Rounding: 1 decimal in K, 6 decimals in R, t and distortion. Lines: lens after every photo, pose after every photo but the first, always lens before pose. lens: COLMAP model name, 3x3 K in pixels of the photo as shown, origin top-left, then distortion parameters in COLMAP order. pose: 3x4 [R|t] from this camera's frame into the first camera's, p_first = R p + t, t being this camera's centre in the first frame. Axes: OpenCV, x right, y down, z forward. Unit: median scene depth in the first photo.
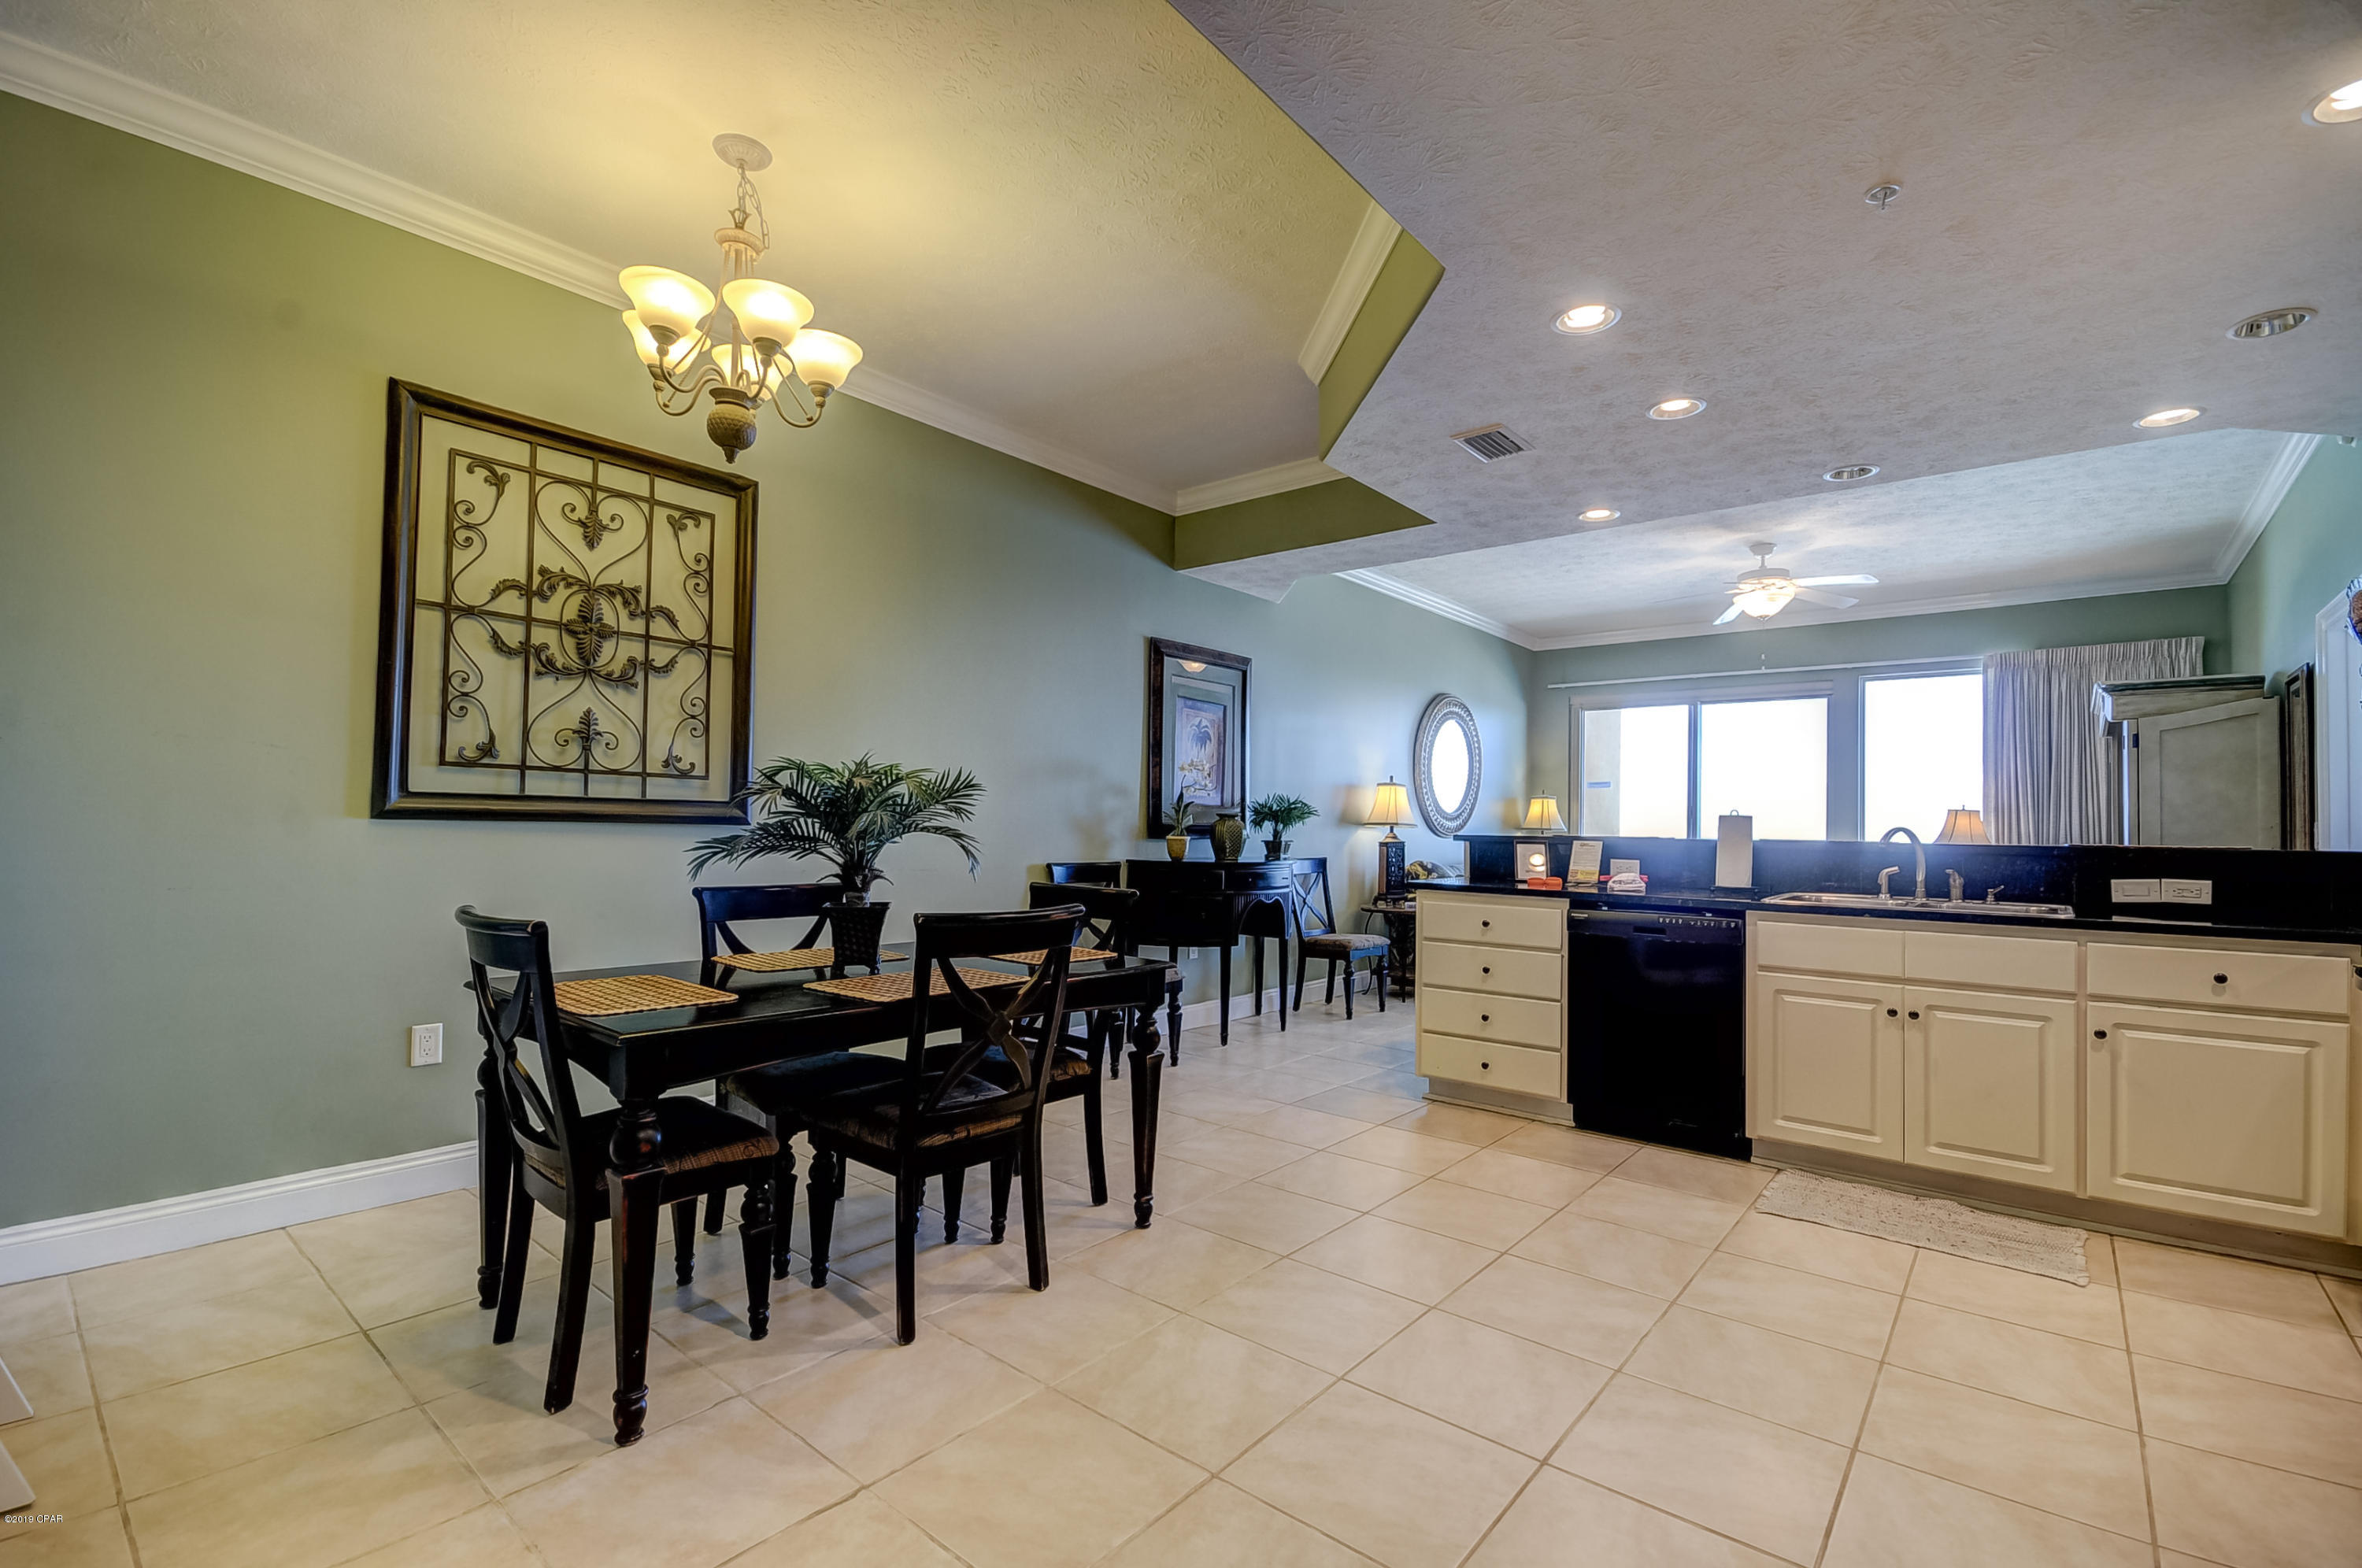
lens RADIAL K [[1034.5, 0, 1183.0], [0, 1034.5, 808.5], [0, 0, 1]] dist [-0.001020, -0.000234]
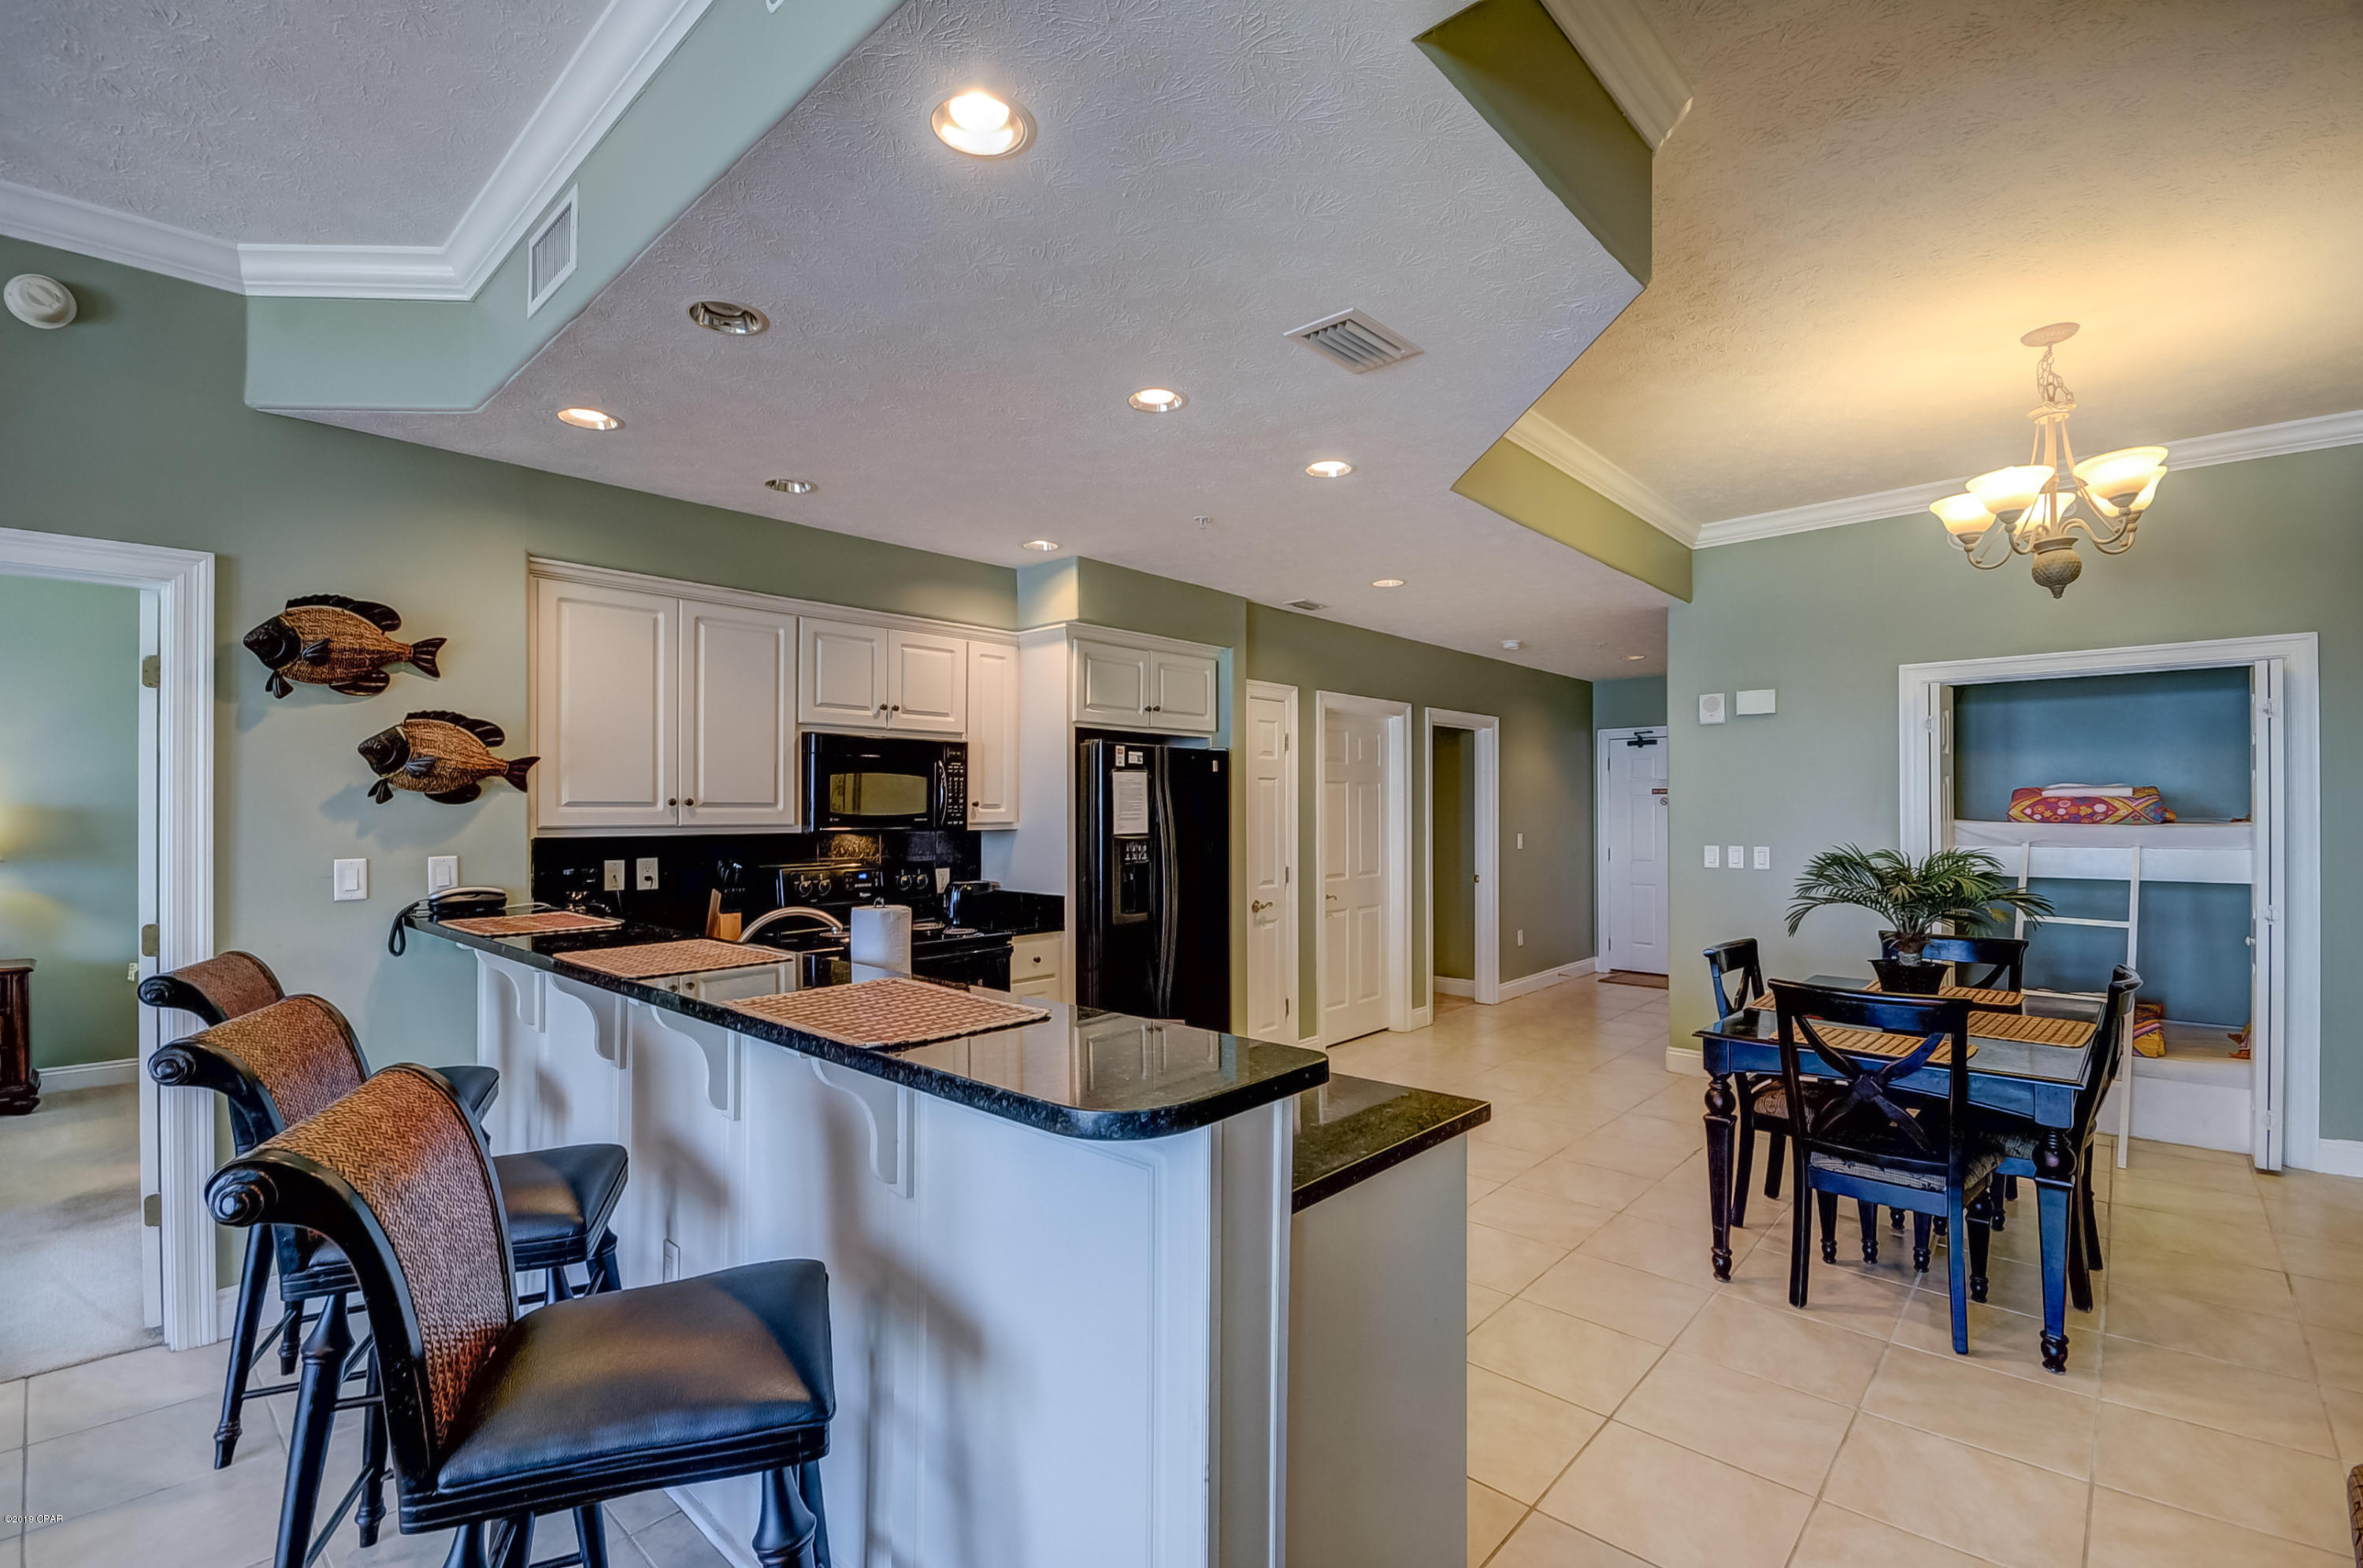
lens RADIAL K [[1023.2, 0, 1193.0], [0, 1023.2, 805.5], [0, 0, 1]] dist [-0.001477, -0.000151]
pose [[-0.999216, -0.018456, 0.035013, 0.411253], [-0.019085, 0.999661, -0.017707, -0.046173], [-0.034674, -0.018361, -0.999230, 1.789775]]
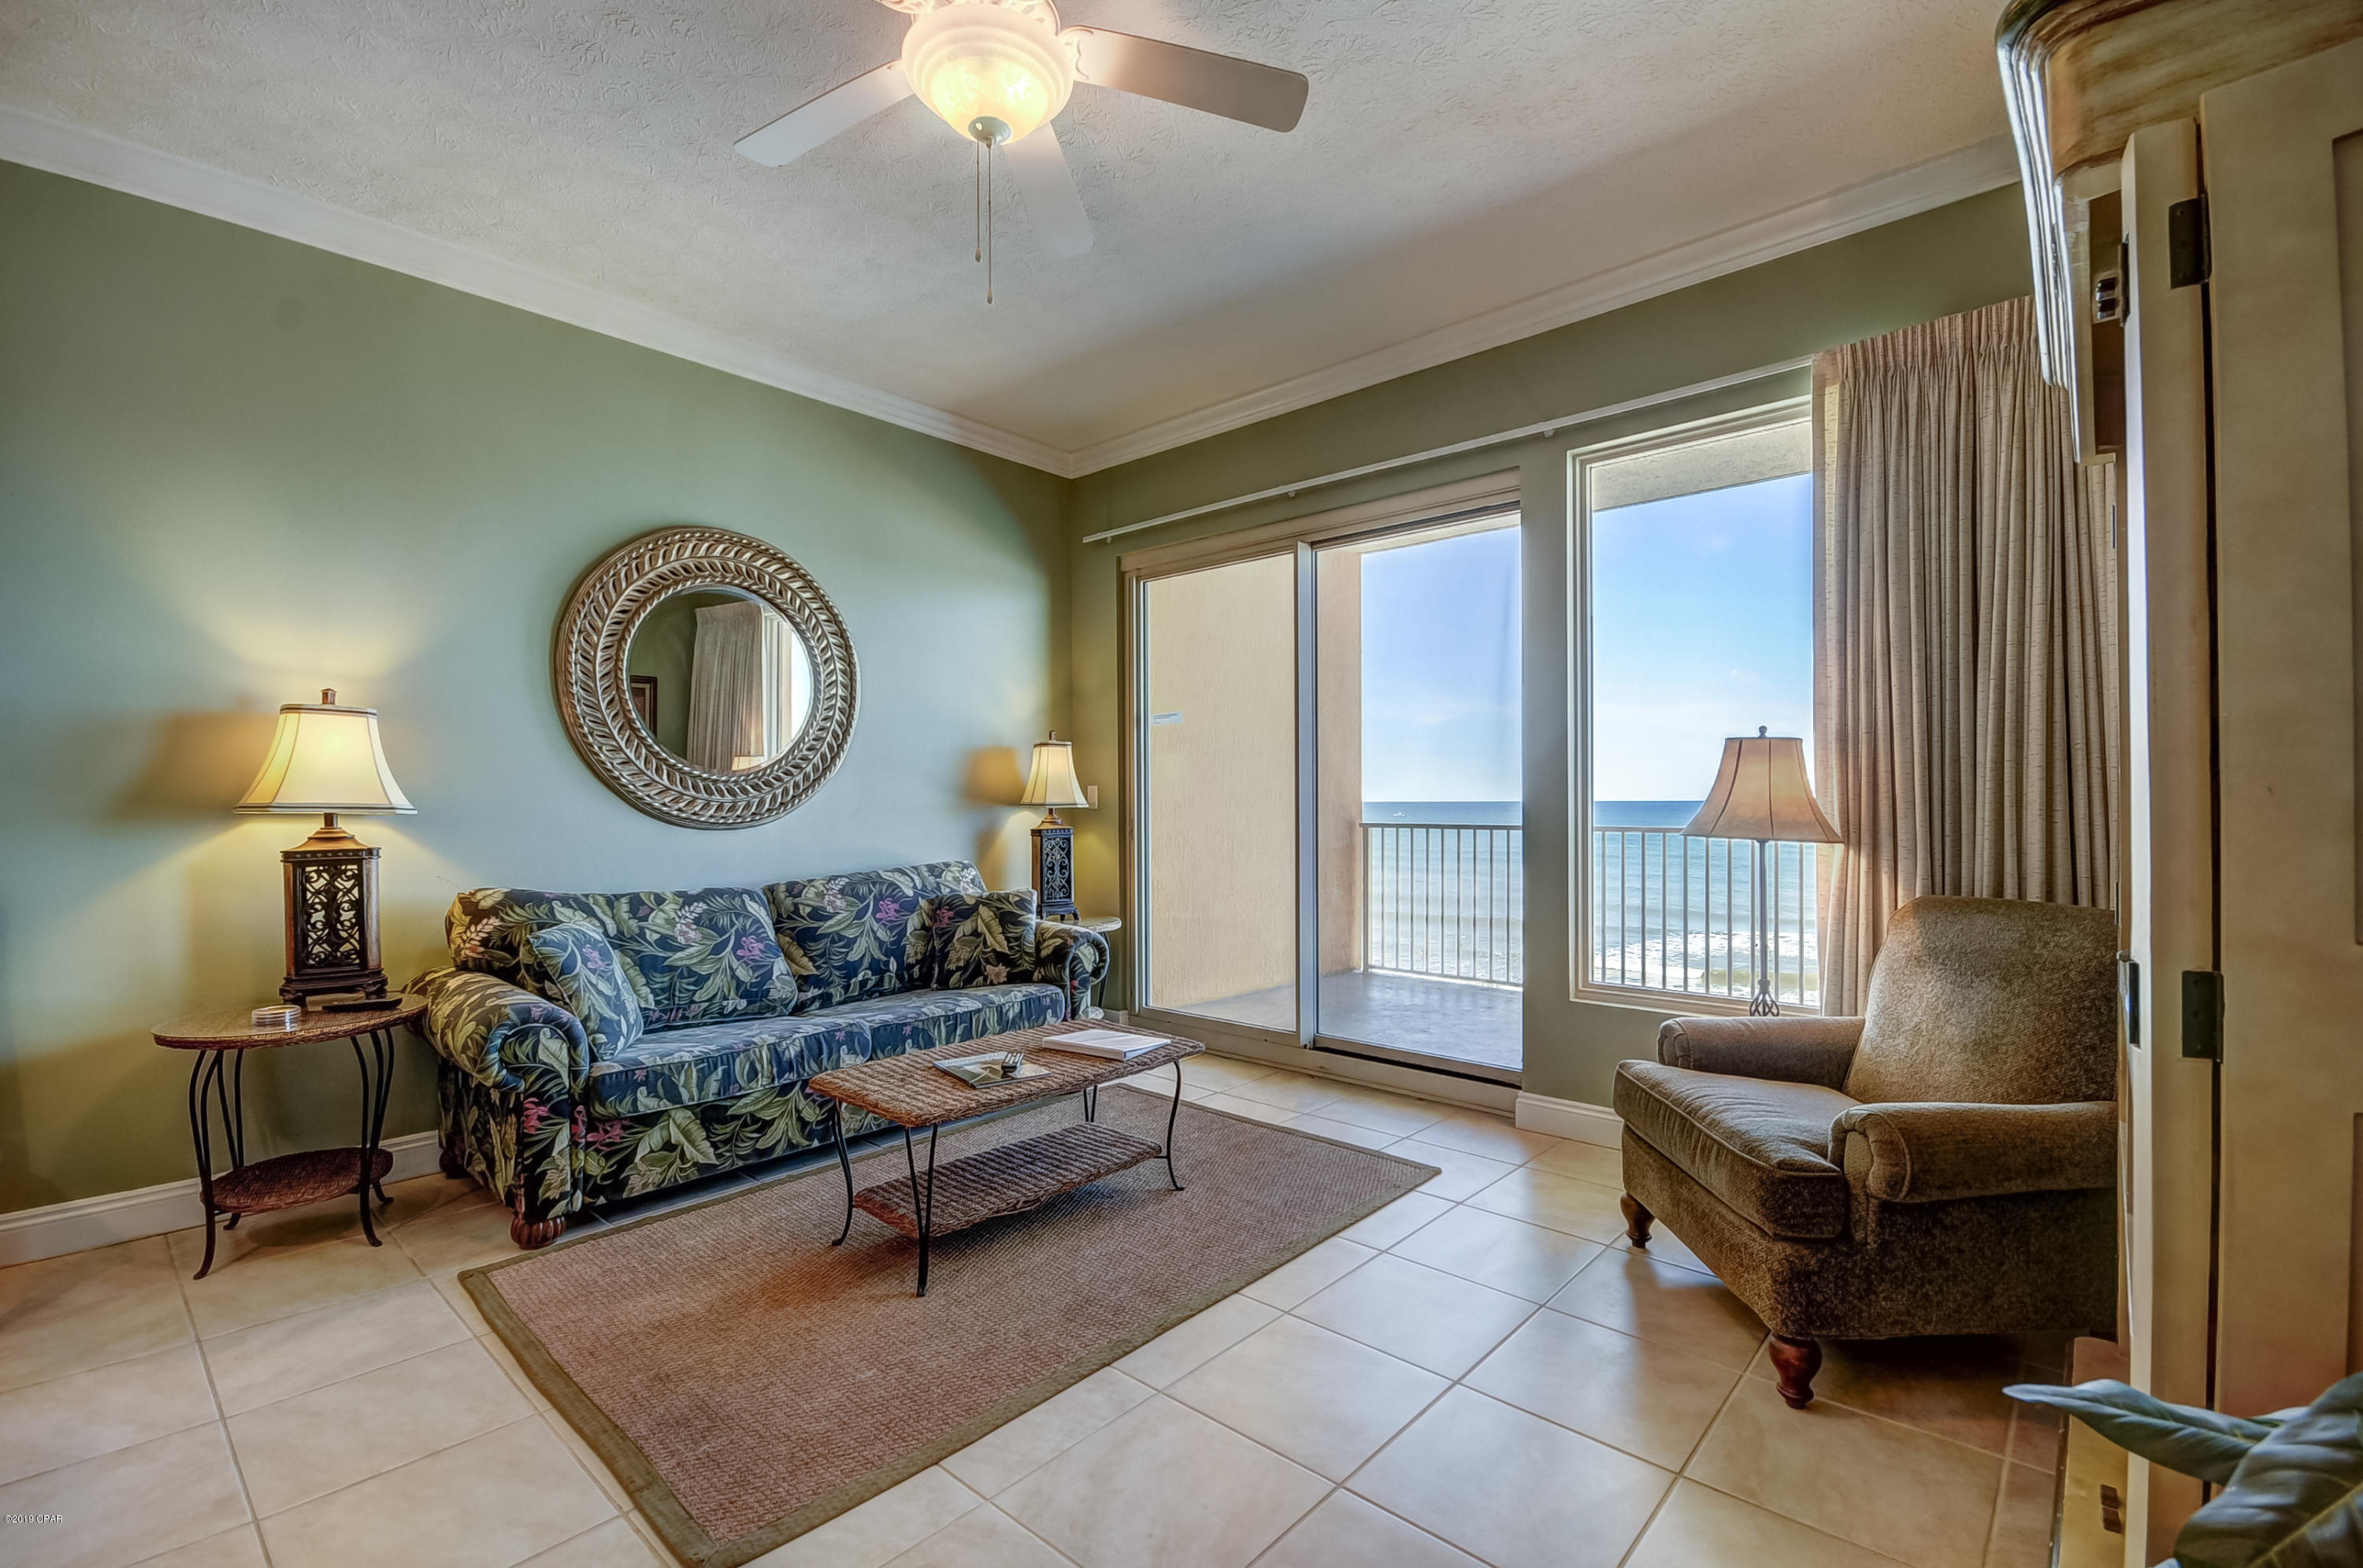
lens RADIAL K [[1035.0, 0, 1183.5], [0, 1035.0, 808.6], [0, 0, 1]] dist [-0.001020, -0.000234]
pose [[0.999118, -0.025554, -0.033311, 1.168248], [0.026248, 0.999444, 0.020553, 0.032586], [0.032767, -0.021410, 0.999234, 1.271541]]
